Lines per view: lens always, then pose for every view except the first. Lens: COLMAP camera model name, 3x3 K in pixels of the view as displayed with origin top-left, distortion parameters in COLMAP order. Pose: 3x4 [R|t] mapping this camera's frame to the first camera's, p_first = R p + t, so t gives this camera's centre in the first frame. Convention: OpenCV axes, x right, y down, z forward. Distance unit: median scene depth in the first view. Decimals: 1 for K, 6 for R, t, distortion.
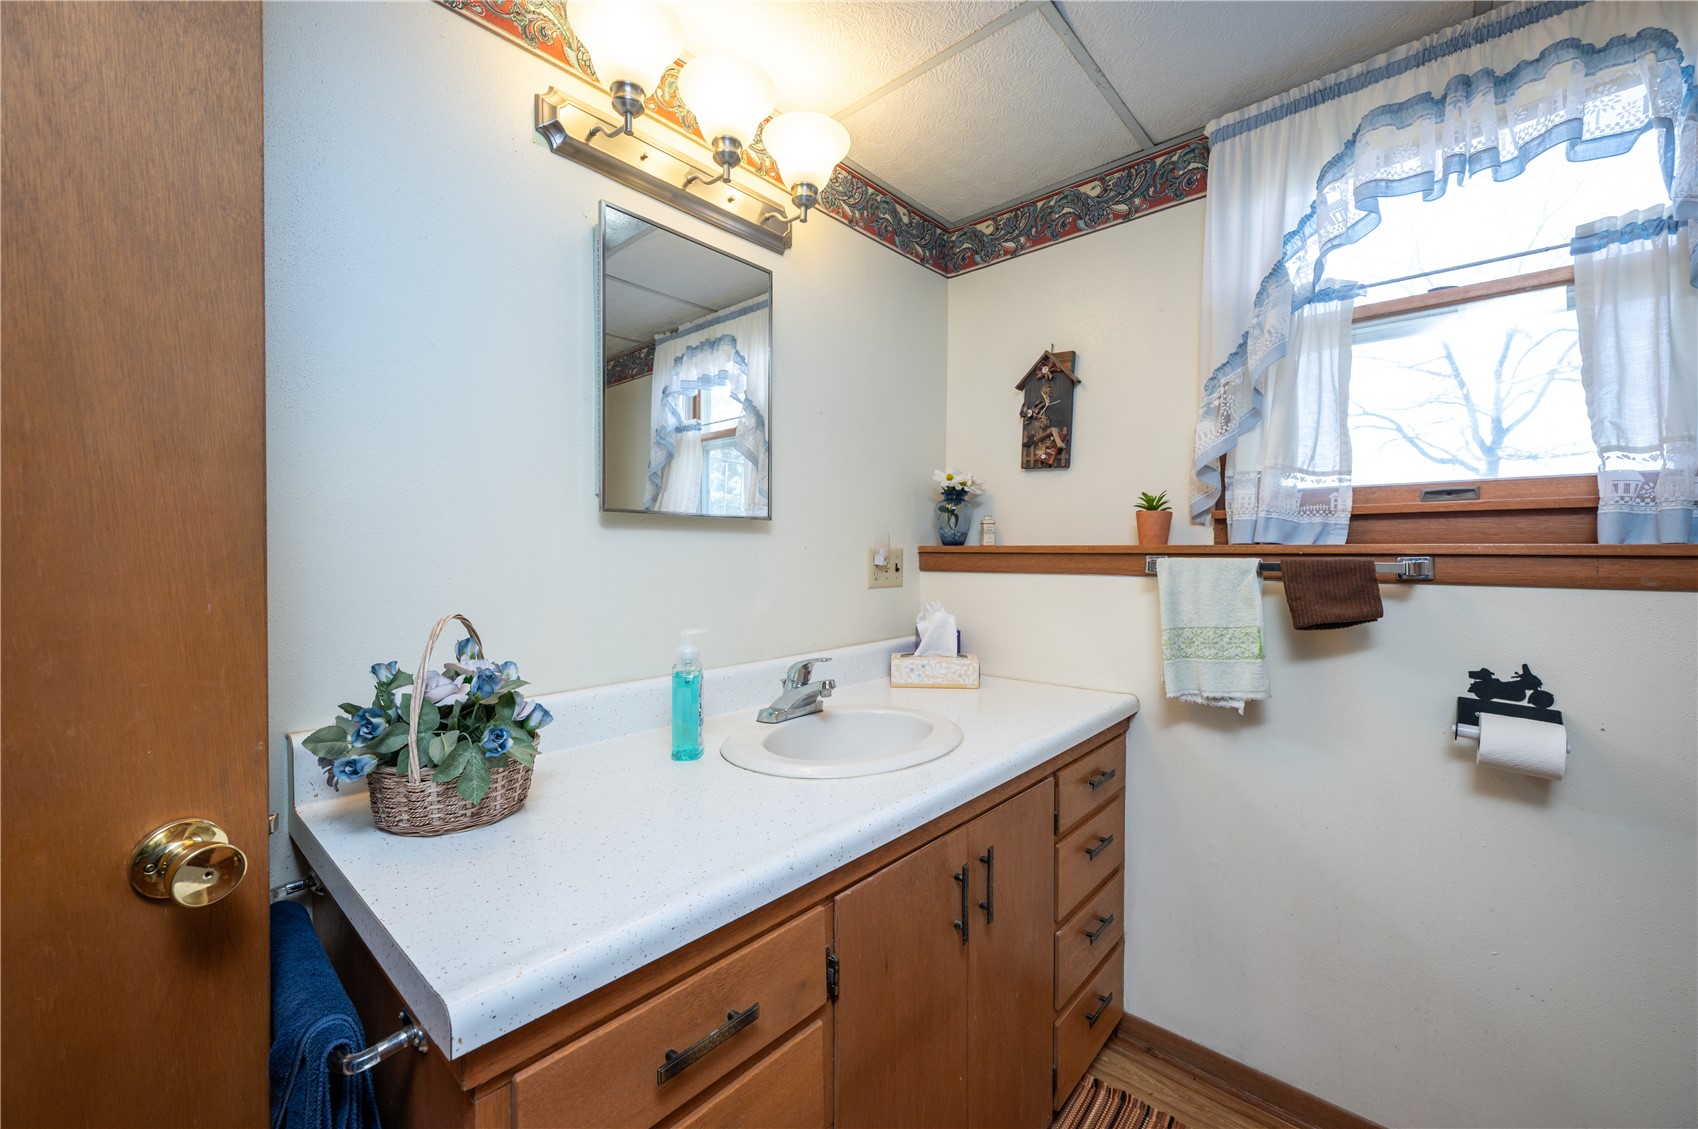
lens RADIAL K [[663.4, 0, 851.4], [0, 663.4, 576.1], [0, 0, 1]] dist [0.000810, -0.000100]
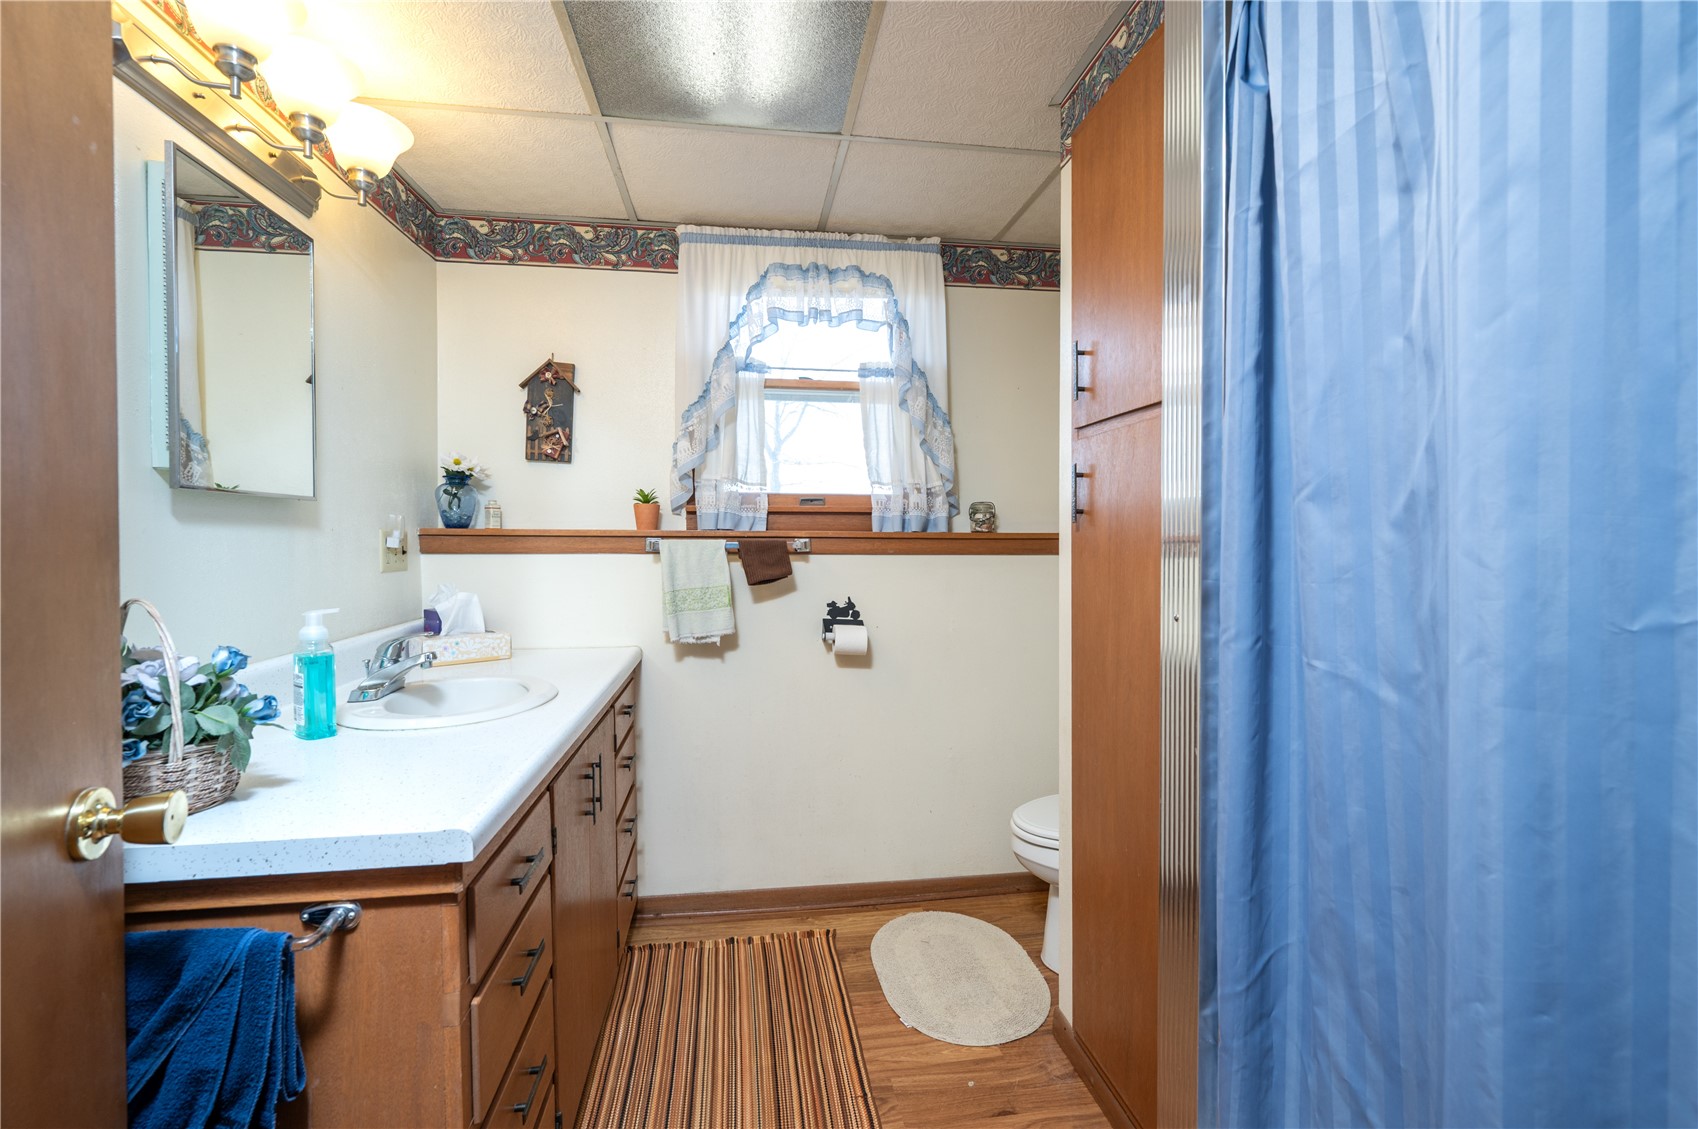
lens RADIAL K [[757.6, 0, 843.9], [0, 757.6, 552.7], [0, 0, 1]] dist [-0.000510, -0.000047]
pose [[0.649126, -0.014845, 0.760536, -0.483314], [0.024985, 0.999686, -0.001812, 0.011885], [-0.760270, 0.020178, 0.649293, -0.291232]]
